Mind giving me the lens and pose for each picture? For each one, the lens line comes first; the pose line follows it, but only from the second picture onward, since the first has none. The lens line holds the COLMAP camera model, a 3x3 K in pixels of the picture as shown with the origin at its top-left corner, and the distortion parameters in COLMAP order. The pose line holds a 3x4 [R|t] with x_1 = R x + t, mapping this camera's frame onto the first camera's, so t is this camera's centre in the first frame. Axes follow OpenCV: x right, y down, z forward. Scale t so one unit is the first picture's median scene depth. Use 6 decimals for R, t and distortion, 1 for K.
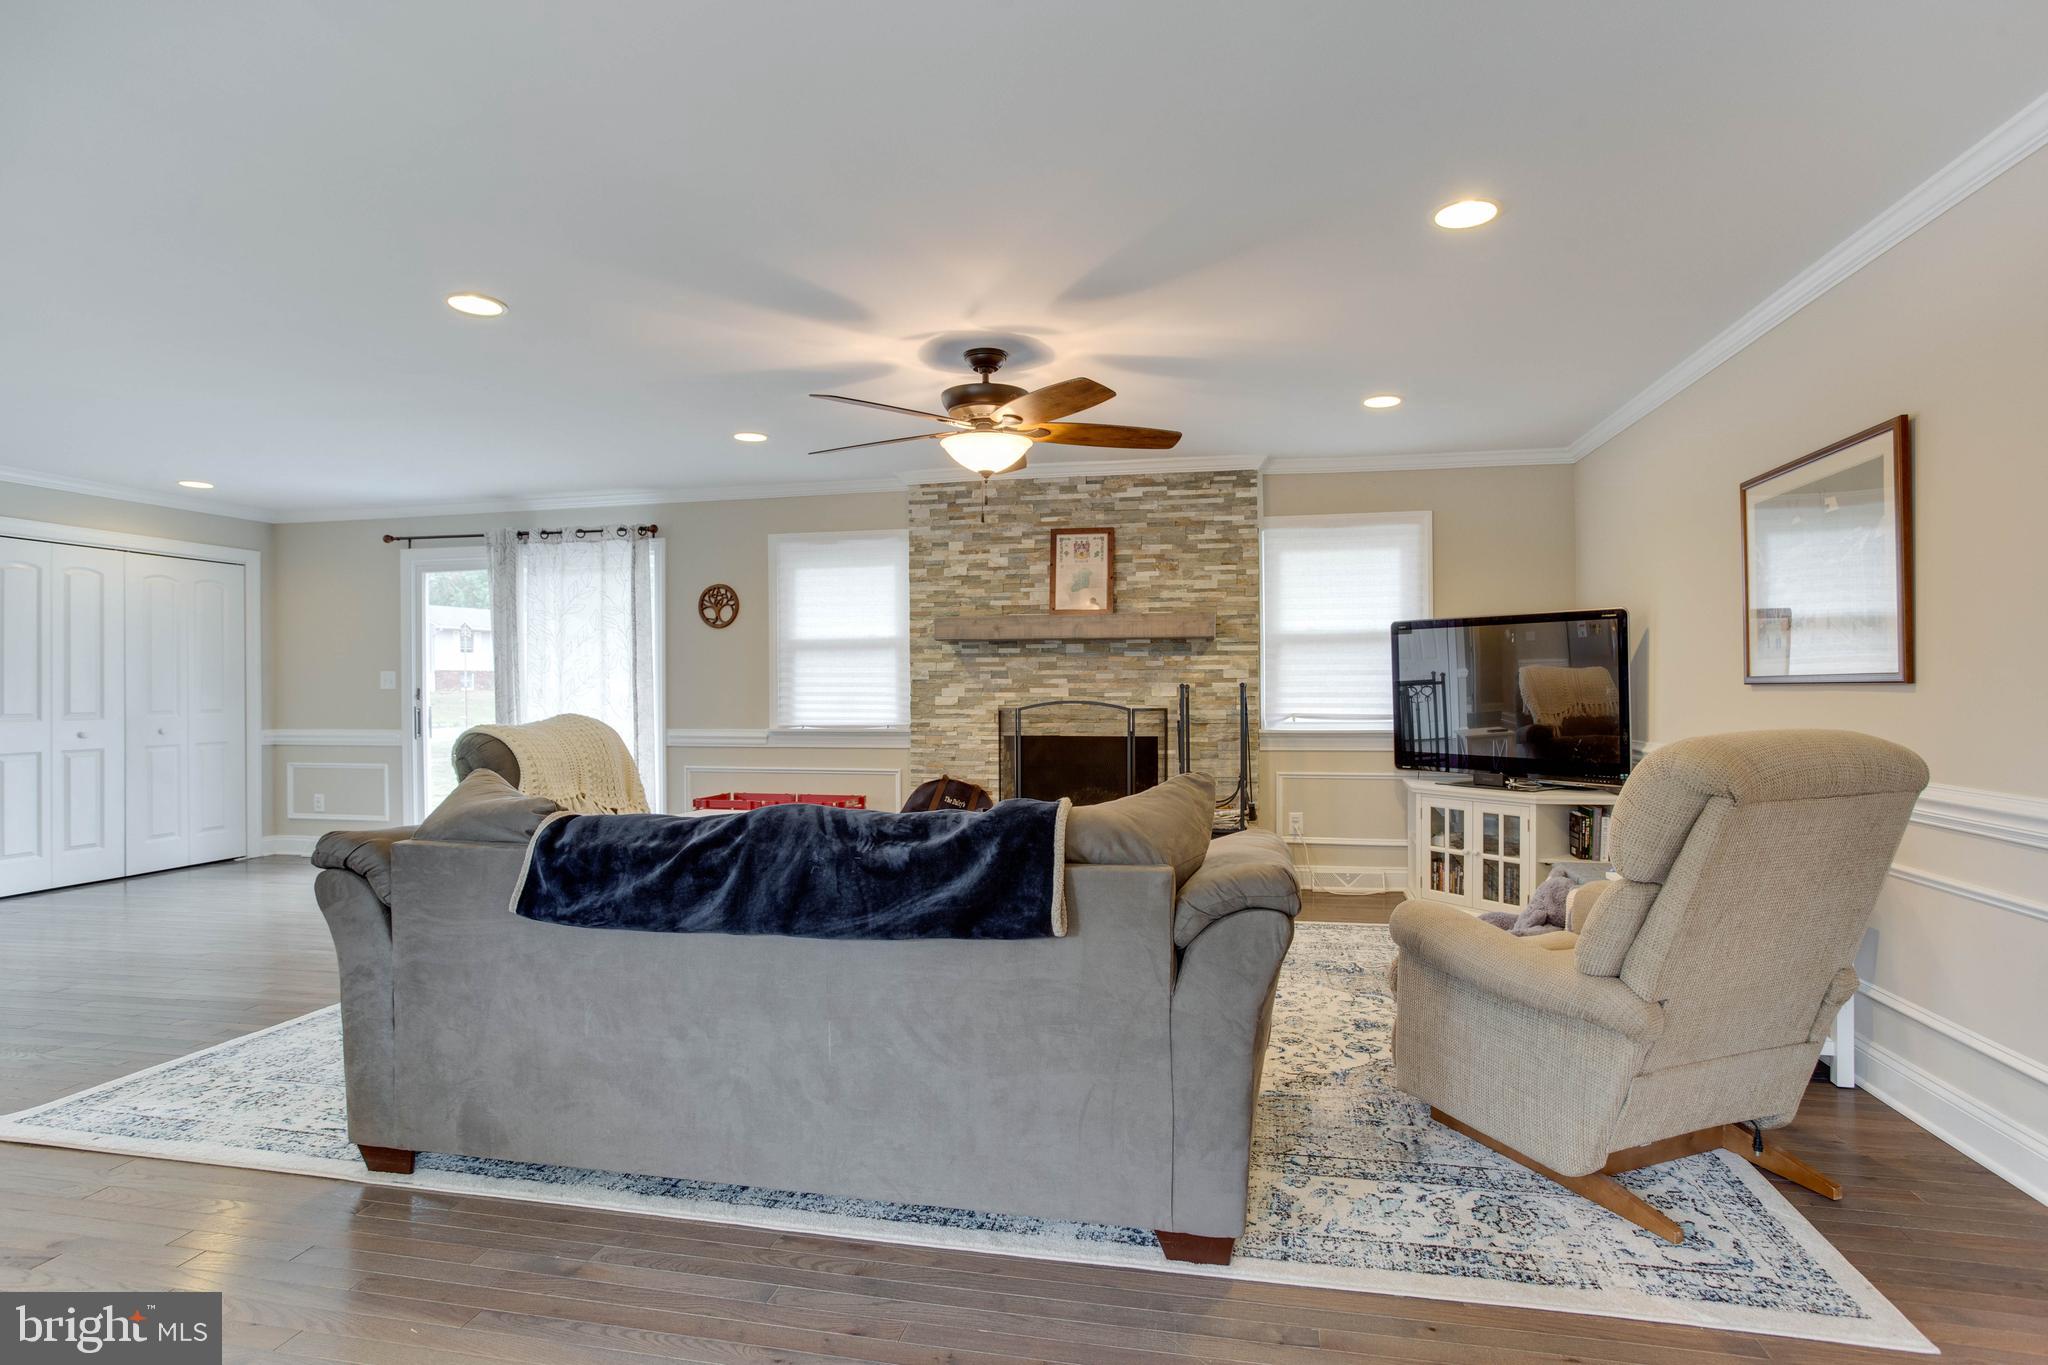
lens RADIAL K [[1010.0, 0, 1024.0], [0, 1010.0, 682.5], [0, 0, 1]] dist [-0.000440, 0.000062]
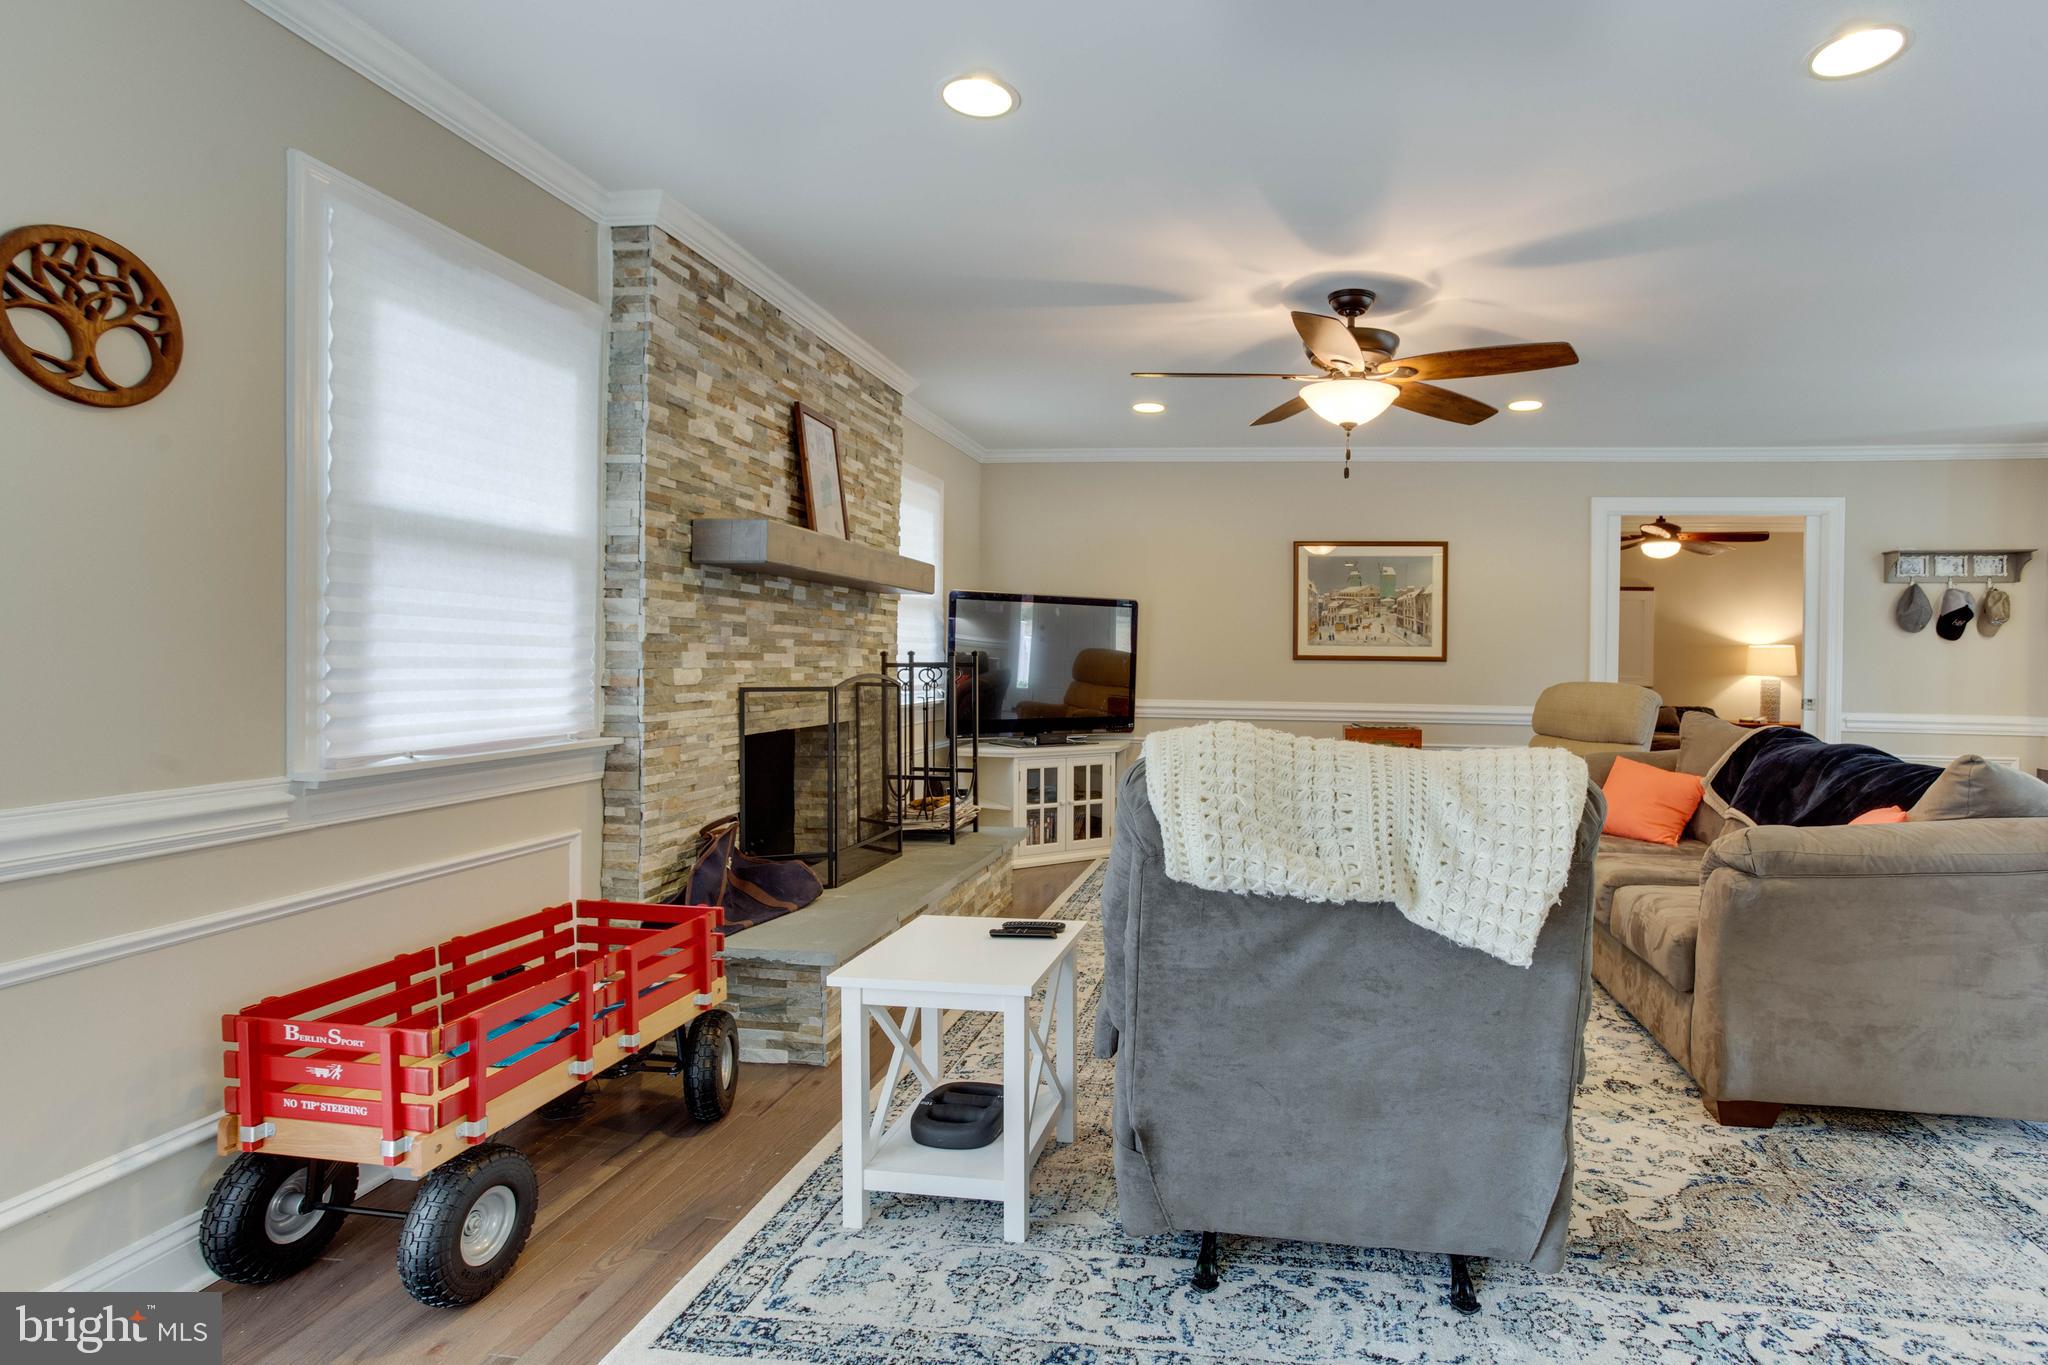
lens RADIAL K [[1027.8, 0, 1022.8], [0, 1027.8, 649.4], [0, 0, 1]] dist [0.021803, 0.000165]
pose [[0.058854, 0.014504, 0.998161, -0.590429], [-0.012795, 0.999823, -0.013774, 0.009396], [-0.998185, -0.011961, 0.059029, 0.799142]]
